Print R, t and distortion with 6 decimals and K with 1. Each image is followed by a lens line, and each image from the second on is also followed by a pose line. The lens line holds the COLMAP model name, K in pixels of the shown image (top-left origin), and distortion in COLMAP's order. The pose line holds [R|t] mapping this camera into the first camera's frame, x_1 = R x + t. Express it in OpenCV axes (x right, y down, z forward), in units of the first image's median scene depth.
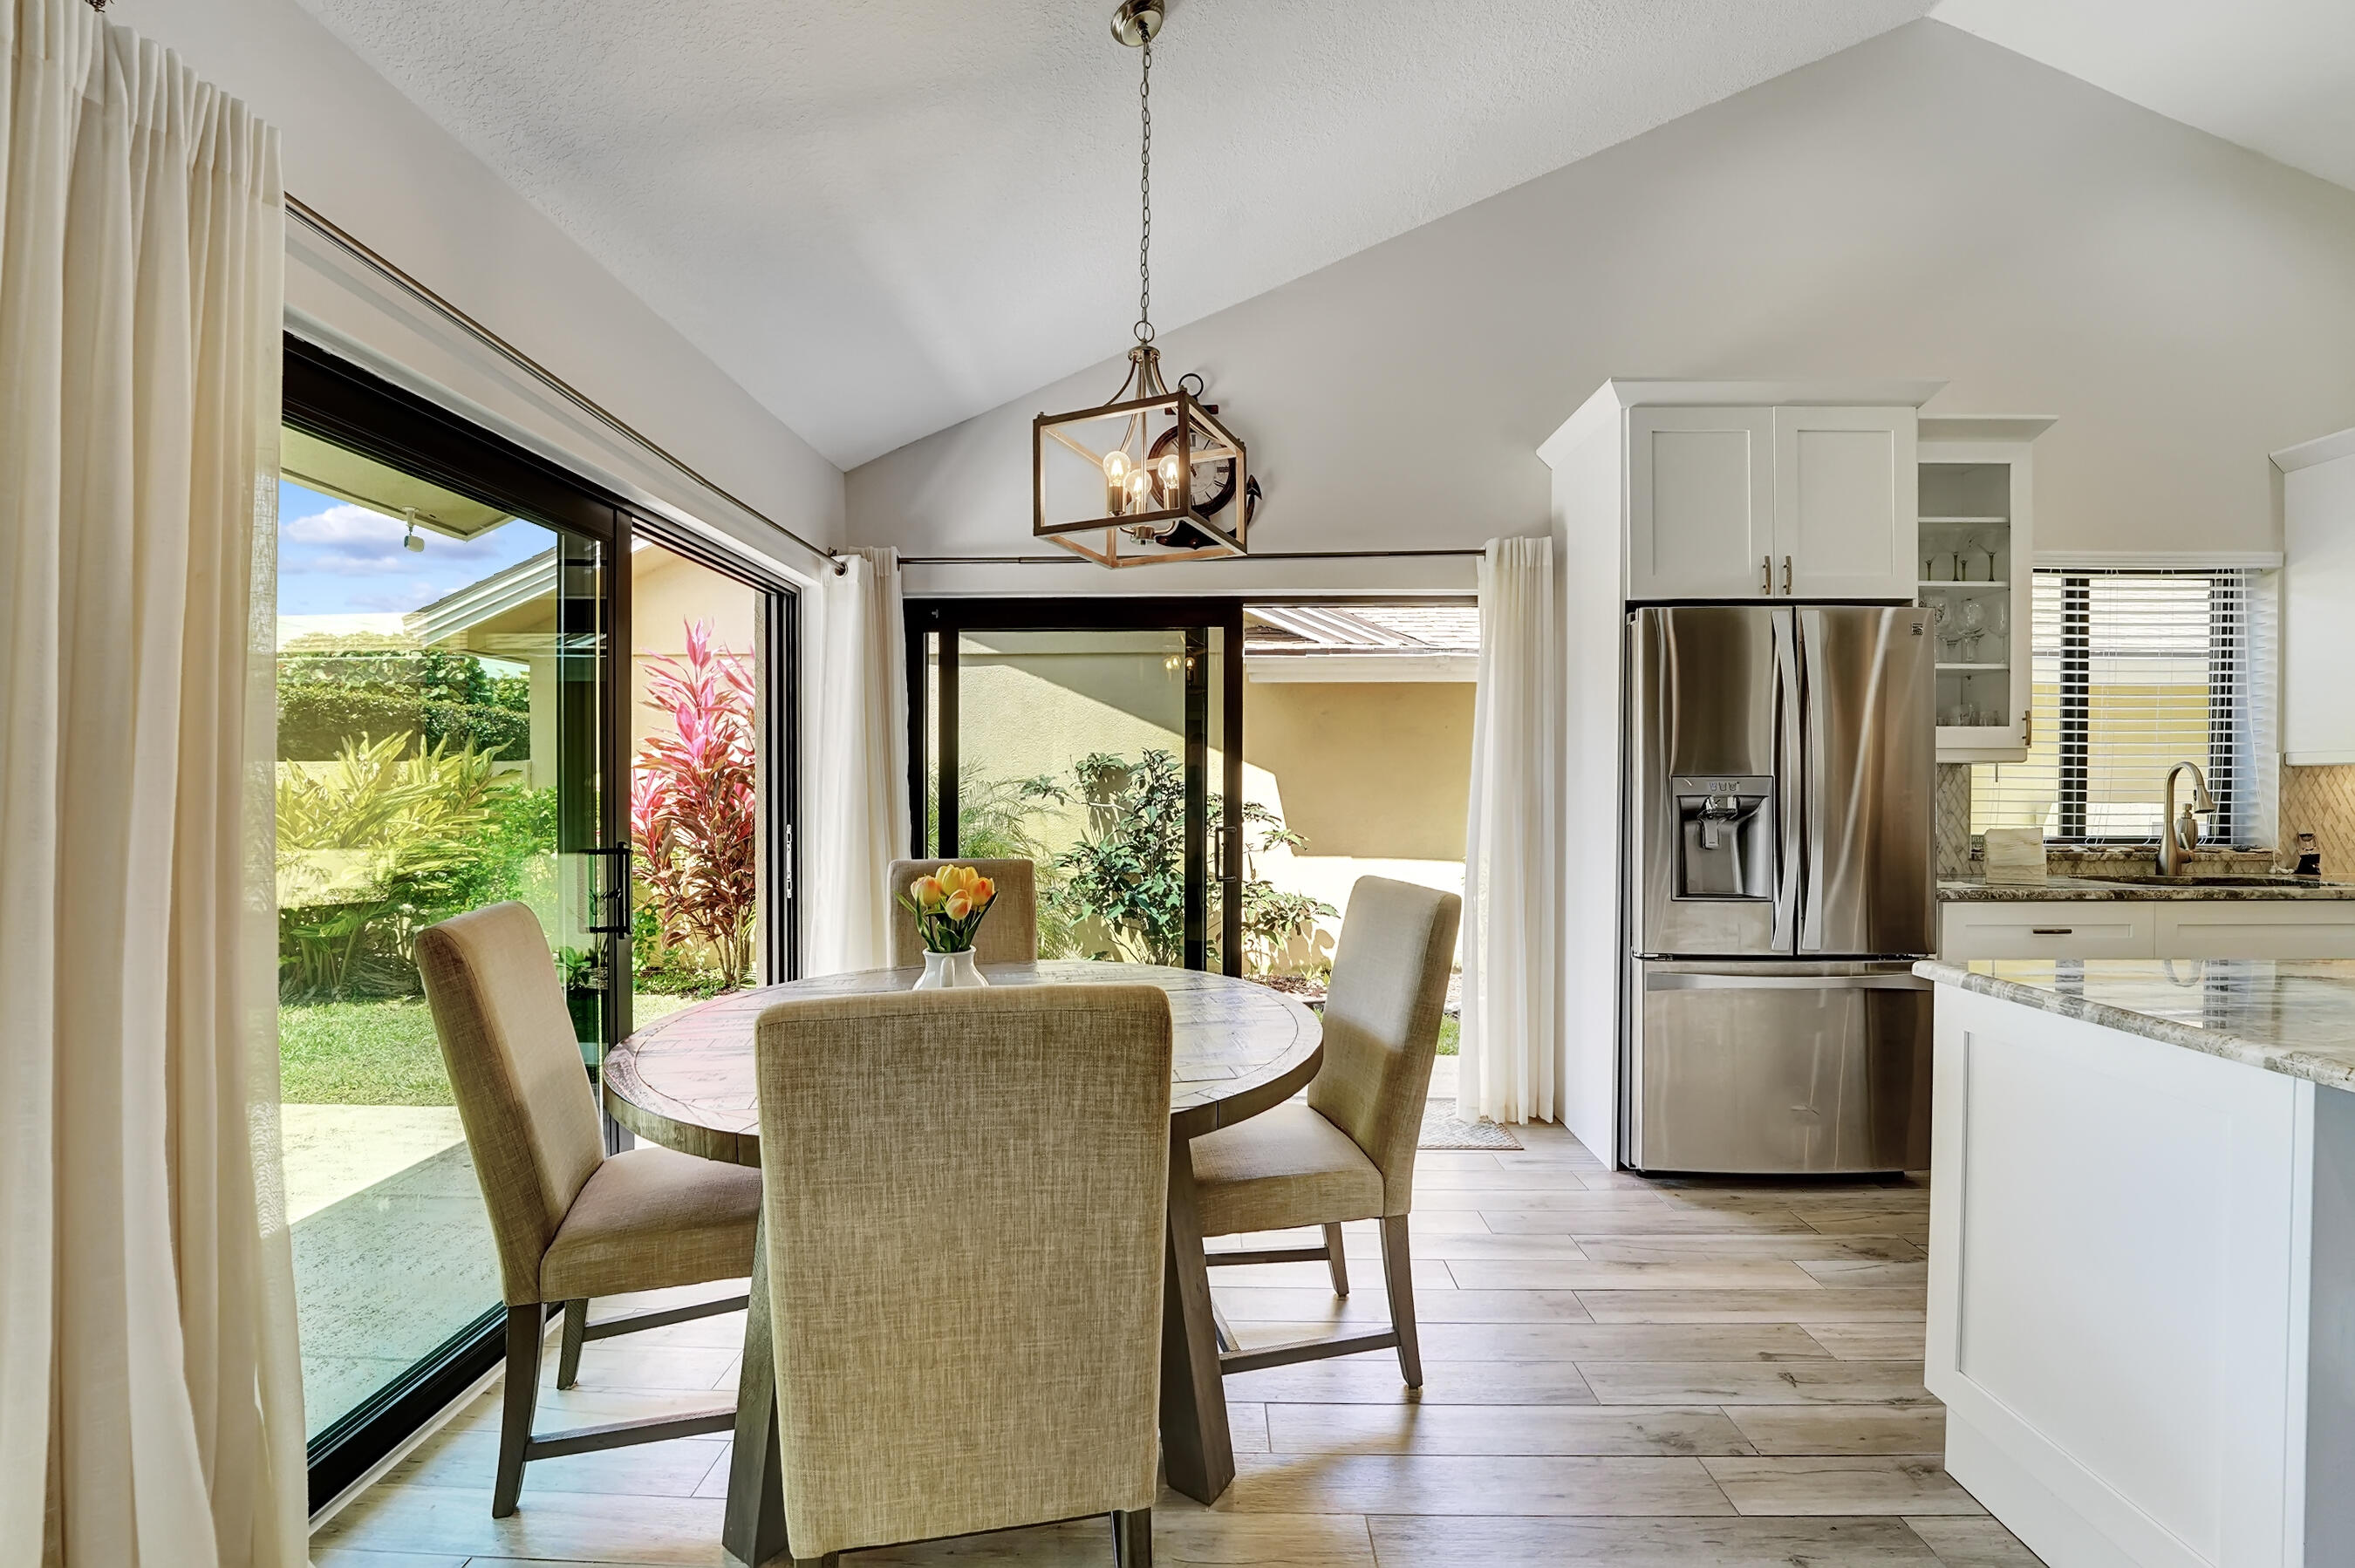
lens RADIAL K [[982.1, 0, 1177.5], [0, 982.1, 784.0], [0, 0, 1]] dist [-0.016979, 0.000307]
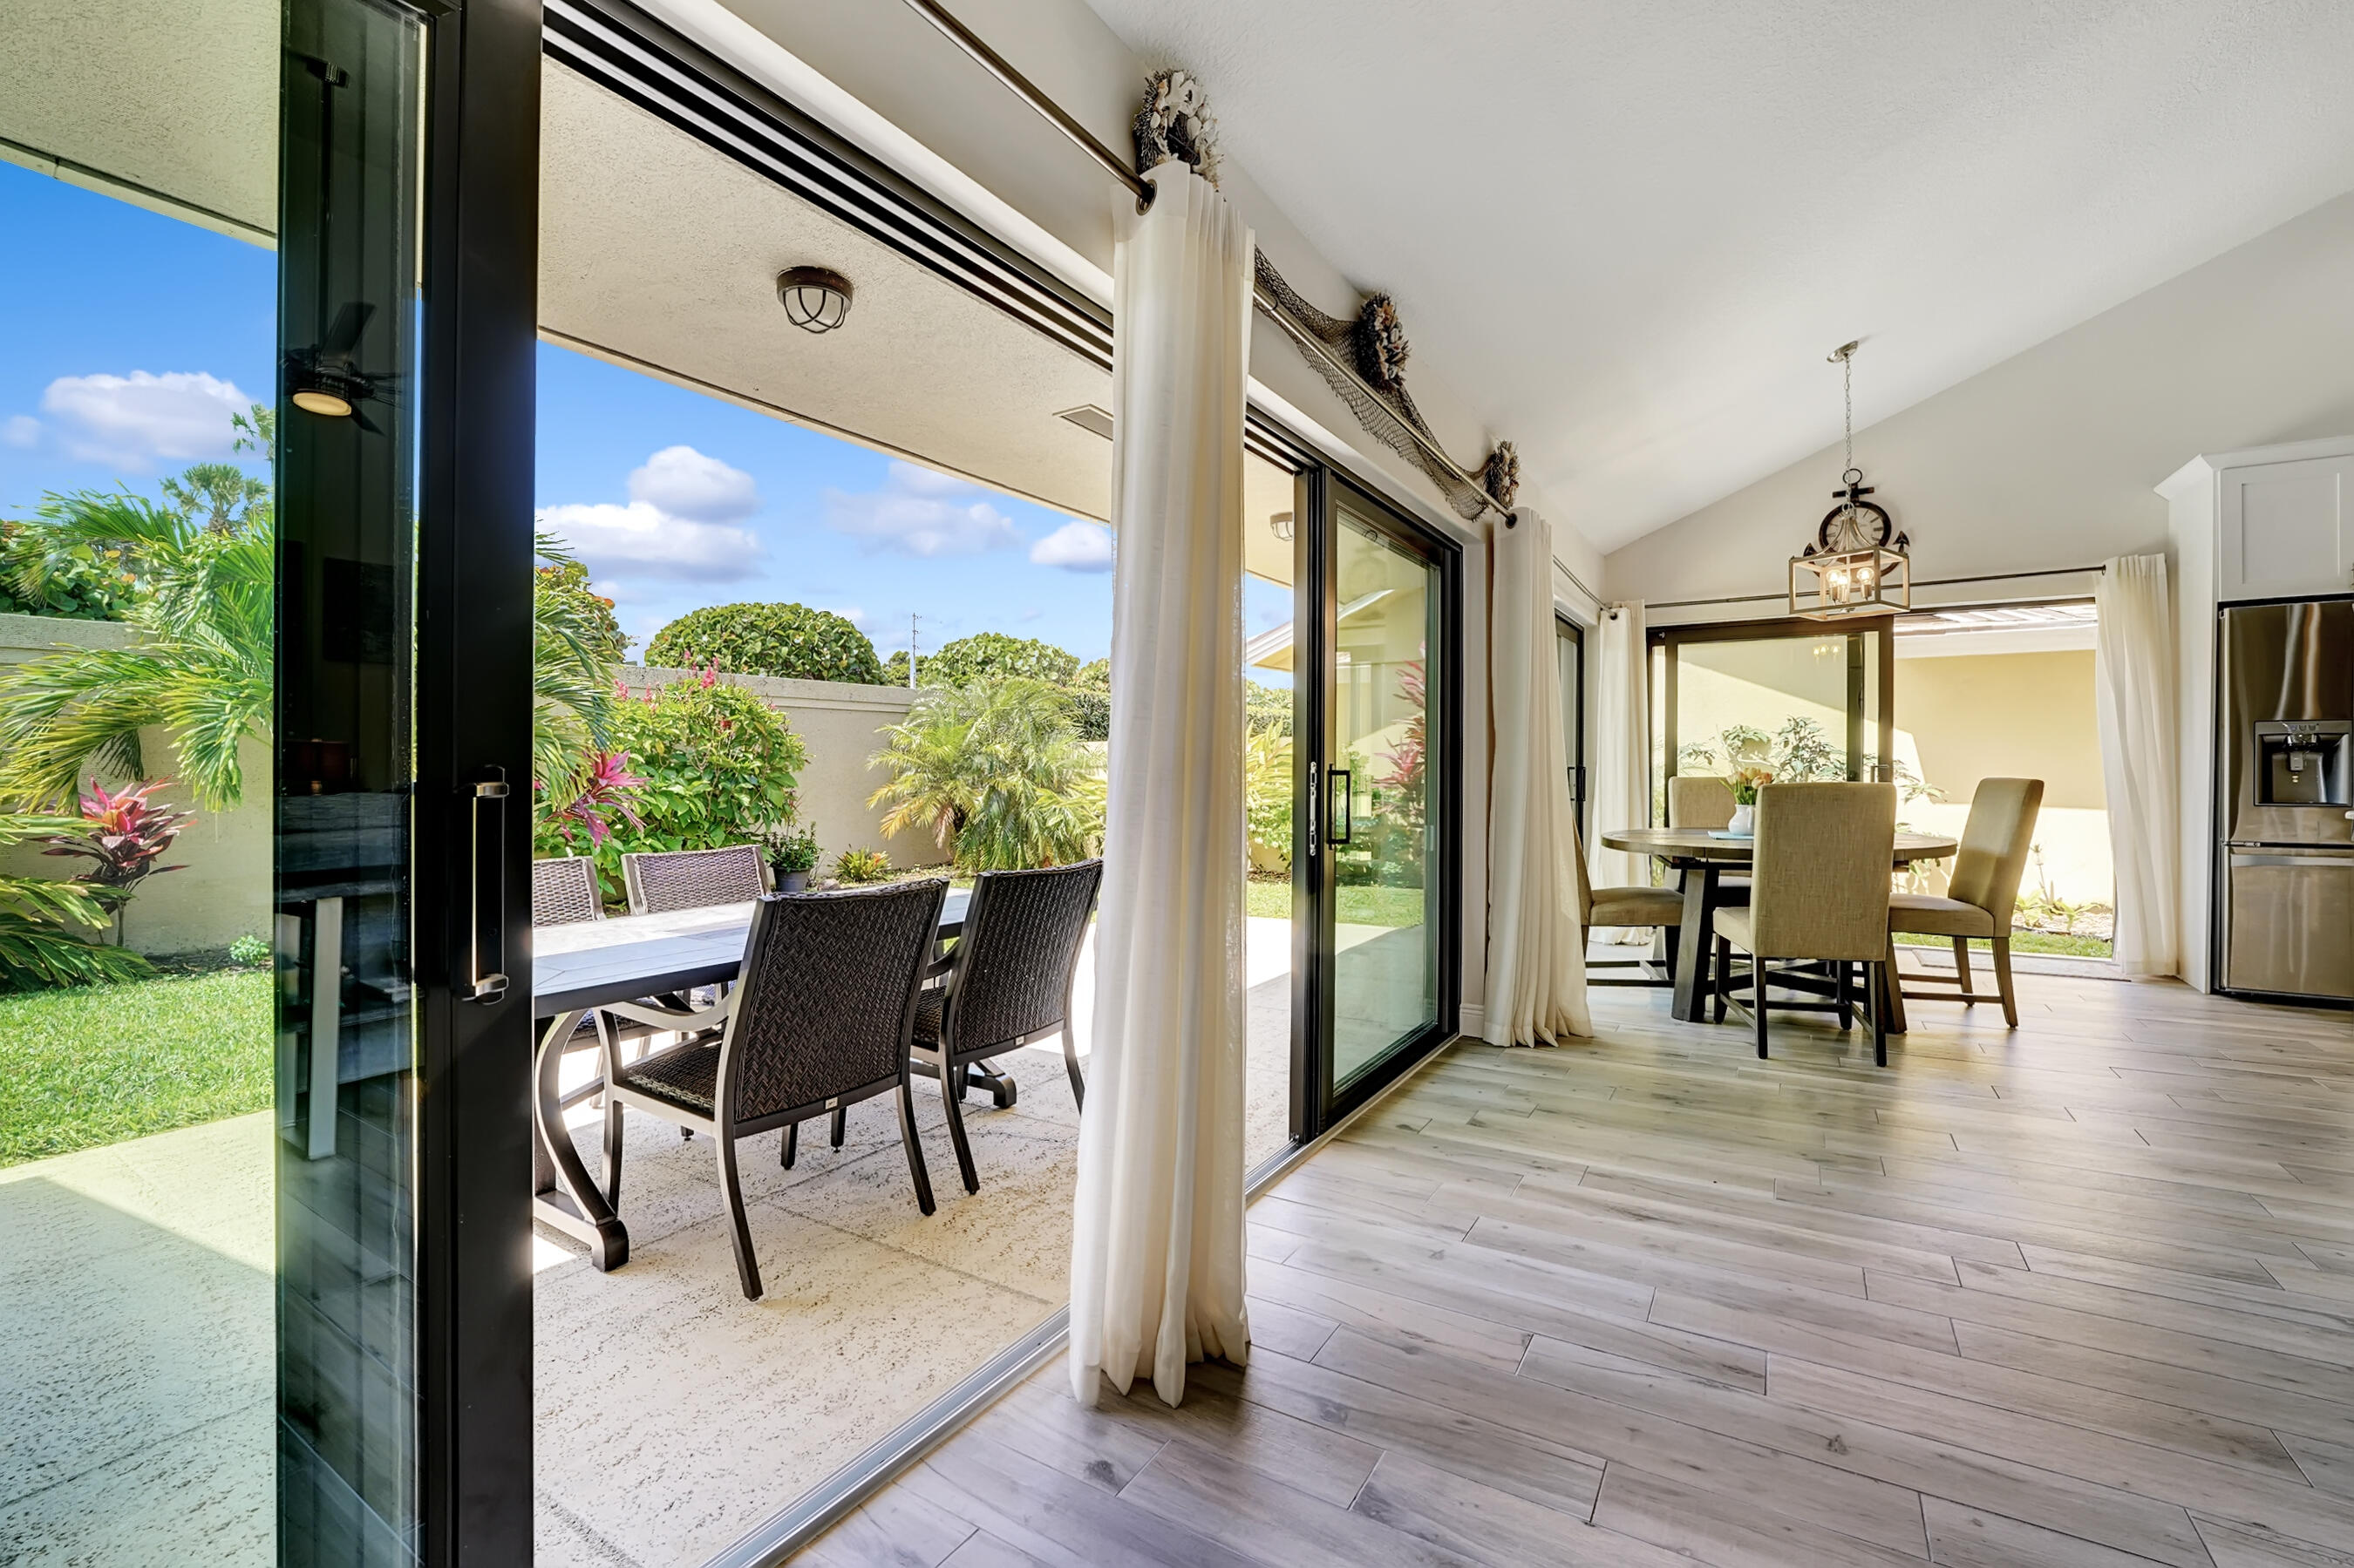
lens RADIAL K [[968.9, 0, 1208.2], [0, 968.9, 770.7], [0, 0, 1]] dist [-0.007967, 0.000058]
pose [[0.865798, -0.002348, -0.500389, -0.109991], [0.007436, 0.999939, 0.008173, 0.035157], [0.500339, -0.010797, 0.865762, -0.852808]]
